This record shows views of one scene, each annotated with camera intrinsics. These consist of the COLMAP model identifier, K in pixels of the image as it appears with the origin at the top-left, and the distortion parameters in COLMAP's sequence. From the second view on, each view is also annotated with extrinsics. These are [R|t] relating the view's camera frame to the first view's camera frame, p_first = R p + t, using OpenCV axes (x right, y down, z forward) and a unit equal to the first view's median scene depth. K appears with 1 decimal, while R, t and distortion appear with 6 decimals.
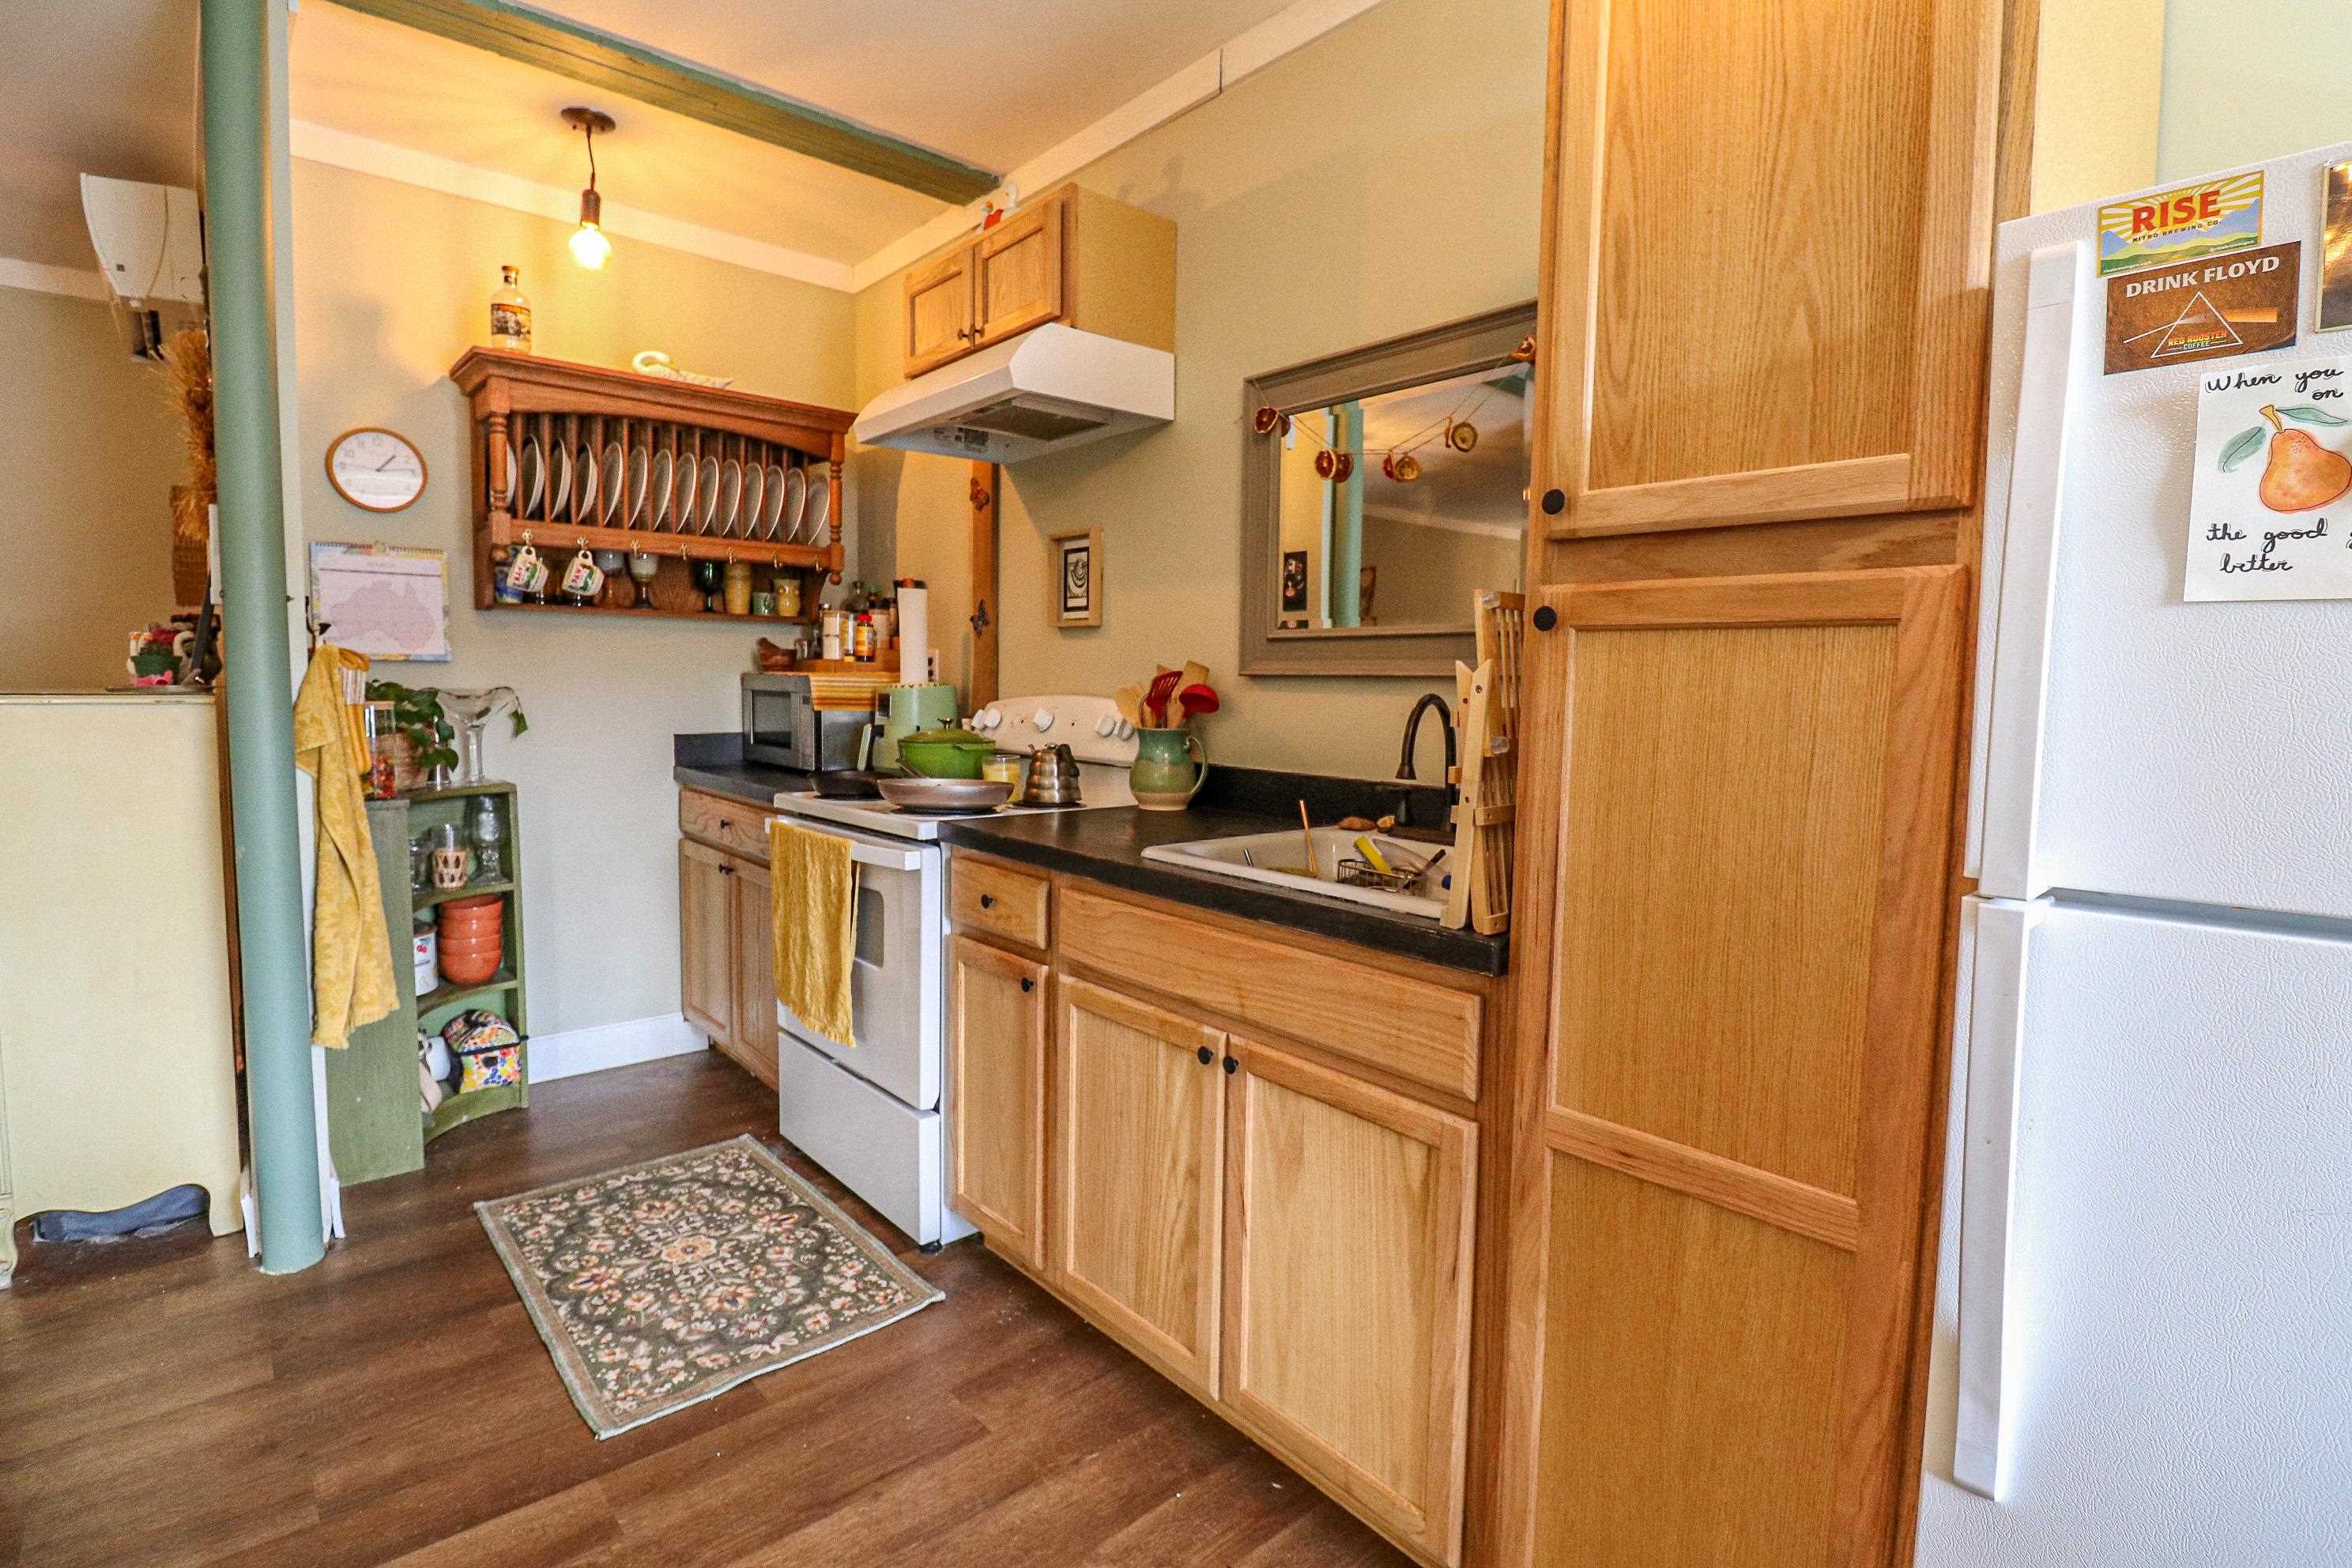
lens RADIAL K [[1095.0, 0, 1177.8], [0, 1095.0, 760.4], [0, 0, 1]] dist [0.000095, -0.014045]
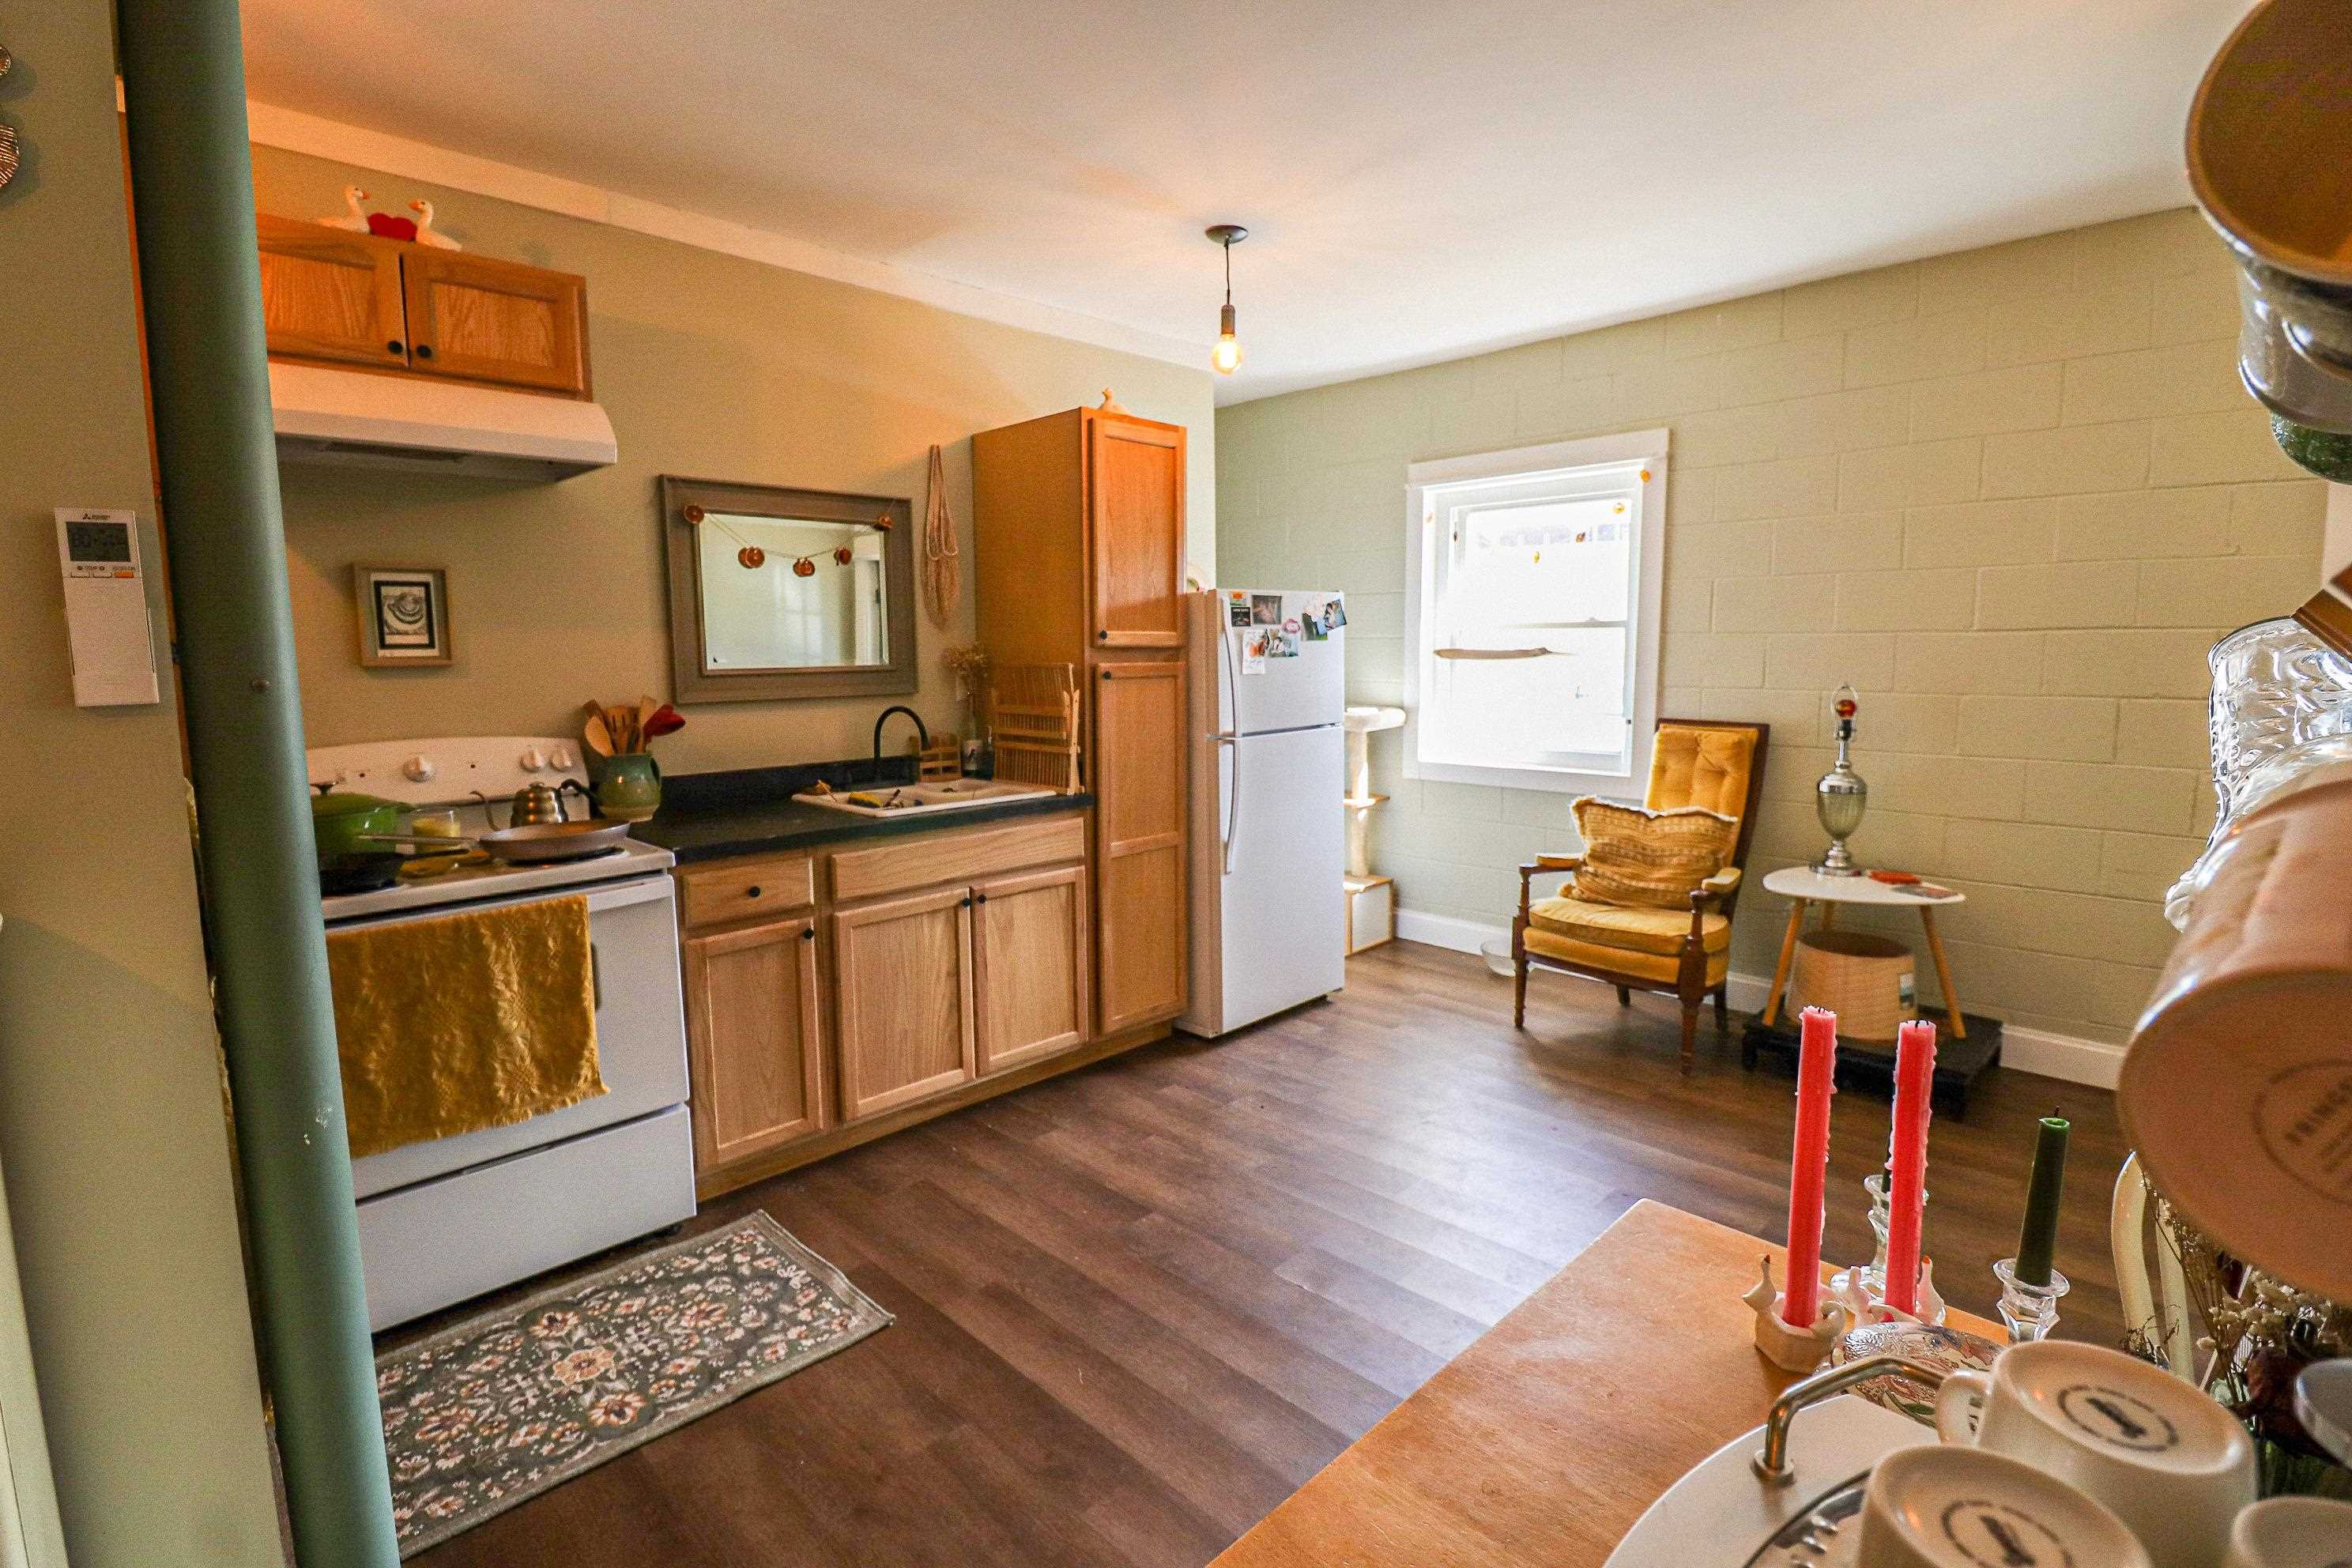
lens RADIAL K [[1095.0, 0, 1177.8], [0, 1095.0, 760.4], [0, 0, 1]] dist [0.000095, -0.014045]
pose [[-0.052108, -0.125513, 0.990723, -1.187630], [0.080794, 0.988288, 0.129454, -0.123205], [-0.995368, 0.086790, -0.041357, 0.442181]]
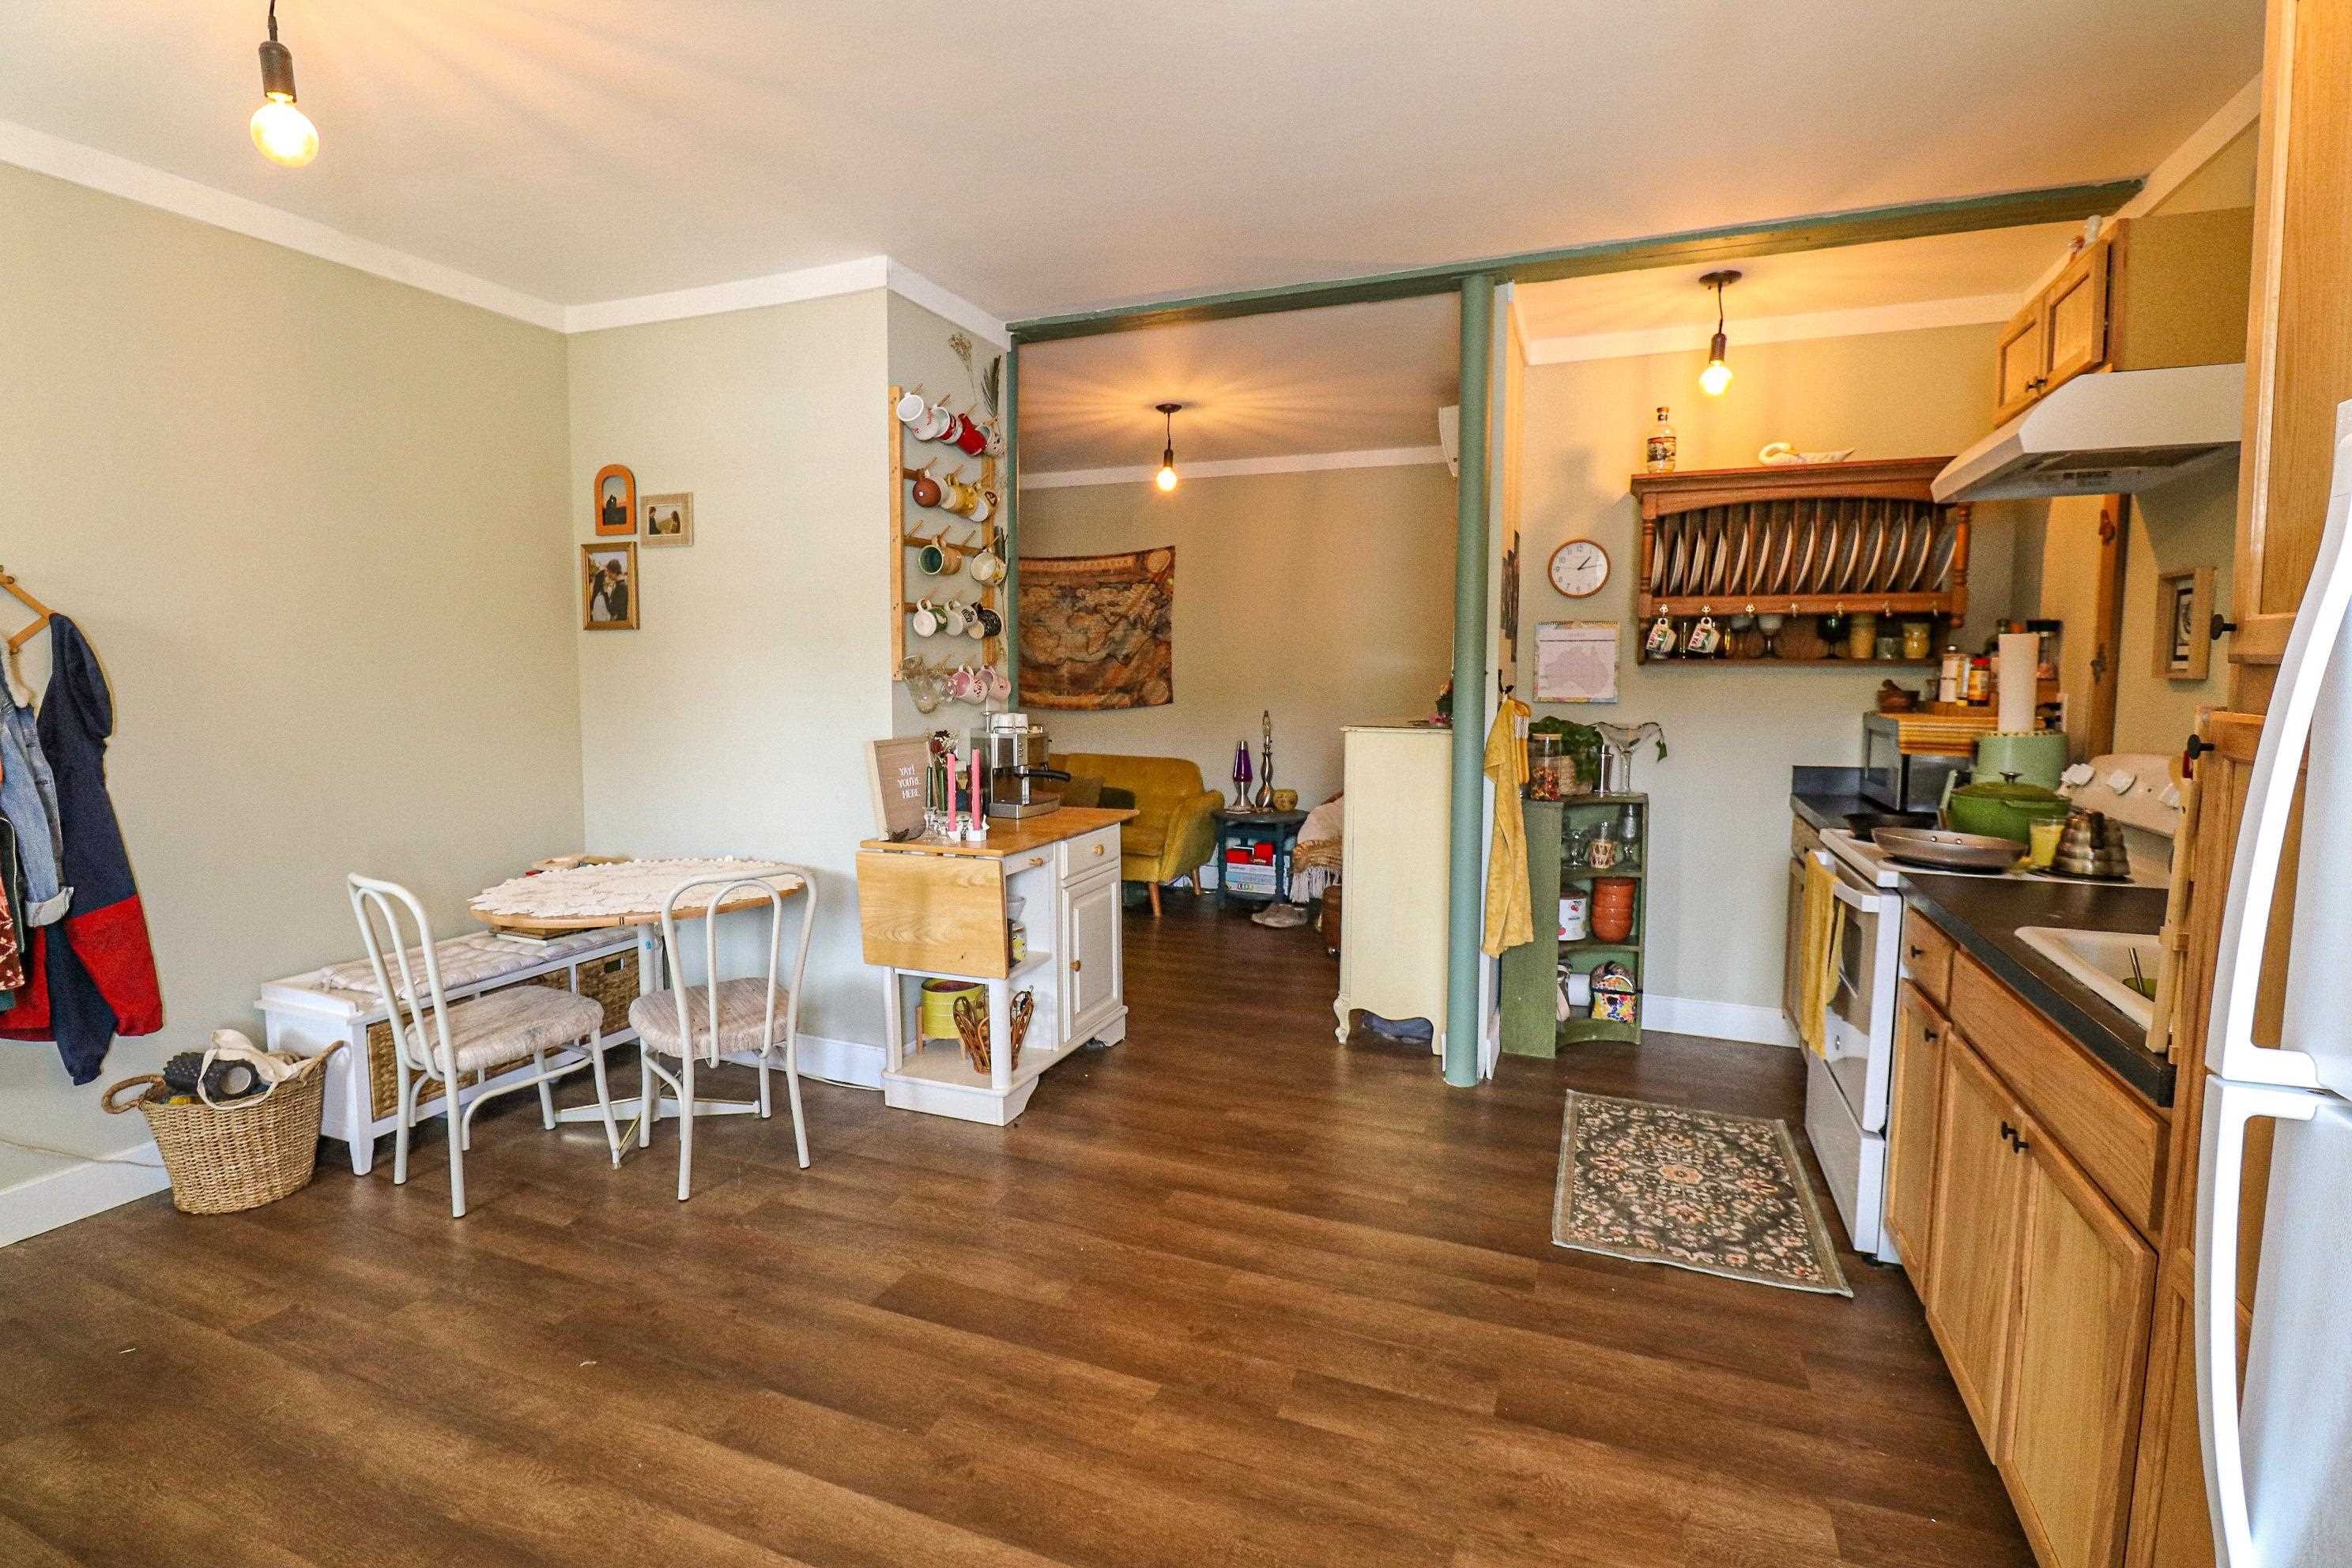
lens RADIAL K [[1095.0, 0, 1177.8], [0, 1095.0, 760.4], [0, 0, 1]] dist [0.000095, -0.014045]
pose [[0.446410, 0.063659, -0.892561, 0.363785], [-0.063786, 0.997193, 0.039219, -0.044823], [0.892552, 0.039425, 0.449218, -0.111718]]
